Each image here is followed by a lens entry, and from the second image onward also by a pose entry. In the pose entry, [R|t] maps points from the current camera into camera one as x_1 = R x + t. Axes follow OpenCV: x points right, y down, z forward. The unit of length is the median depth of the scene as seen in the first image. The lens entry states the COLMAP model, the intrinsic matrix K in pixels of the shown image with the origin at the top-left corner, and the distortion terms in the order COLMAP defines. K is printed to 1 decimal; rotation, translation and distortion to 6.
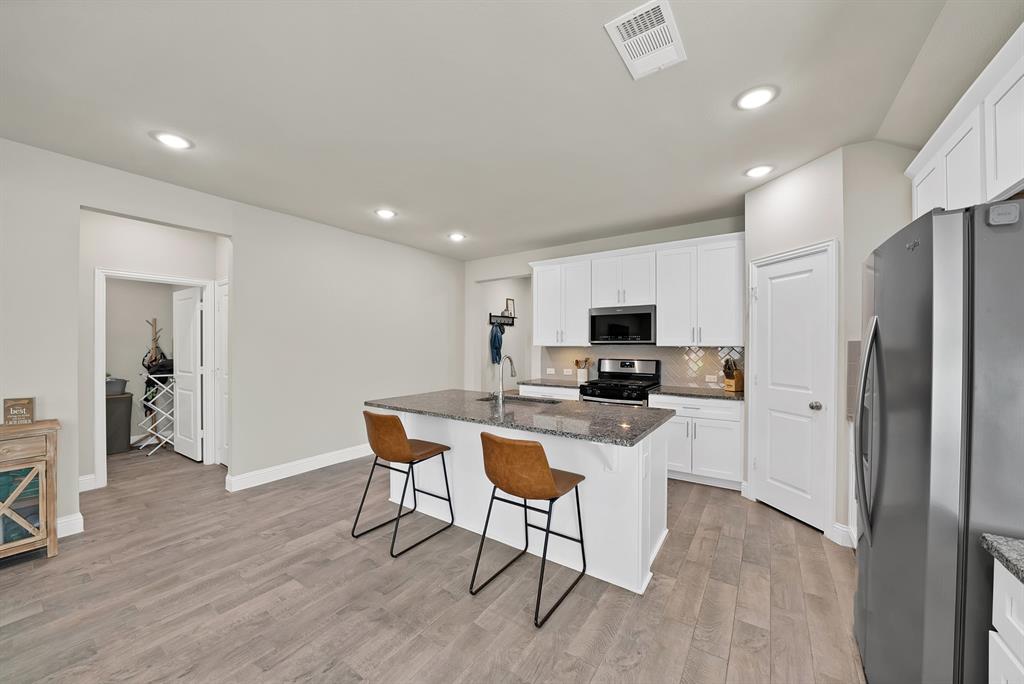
lens RADIAL K [[365.6, 0, 496.3], [0, 365.6, 346.3], [0, 0, 1]] dist [-0.022046, -0.000020]
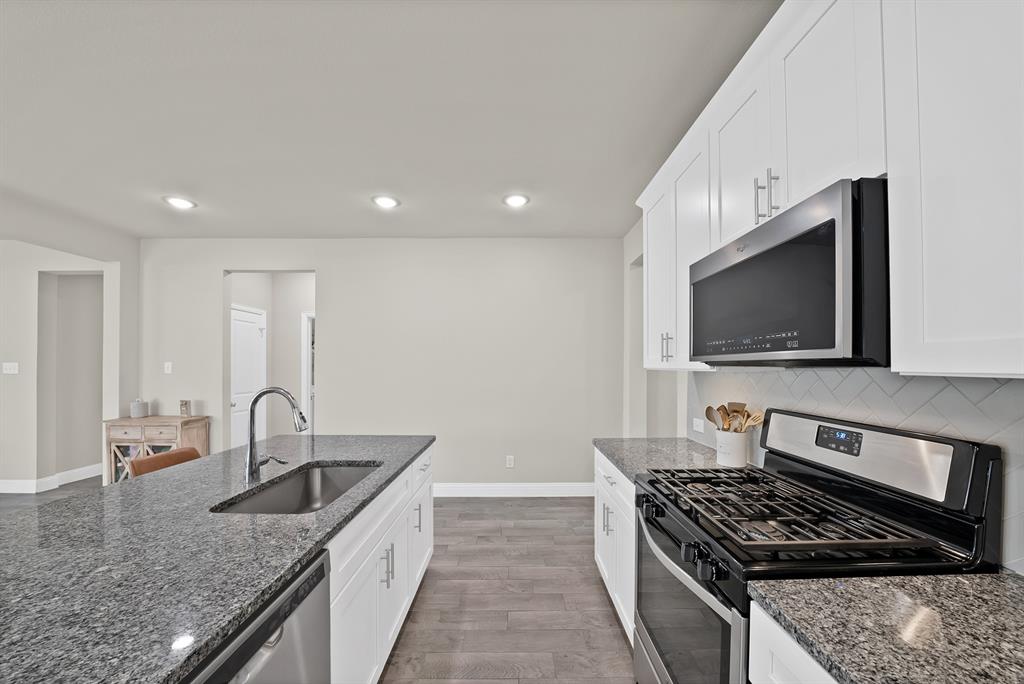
lens RADIAL K [[377.2, 0, 511.5], [0, 377.2, 360.8], [0, 0, 1]] dist [-0.001878, -0.000067]
pose [[0.565550, -0.010378, -0.824649, 0.448028], [0.001911, 0.999935, -0.011273, -0.005386], [0.824712, 0.004800, 0.565533, 0.633853]]
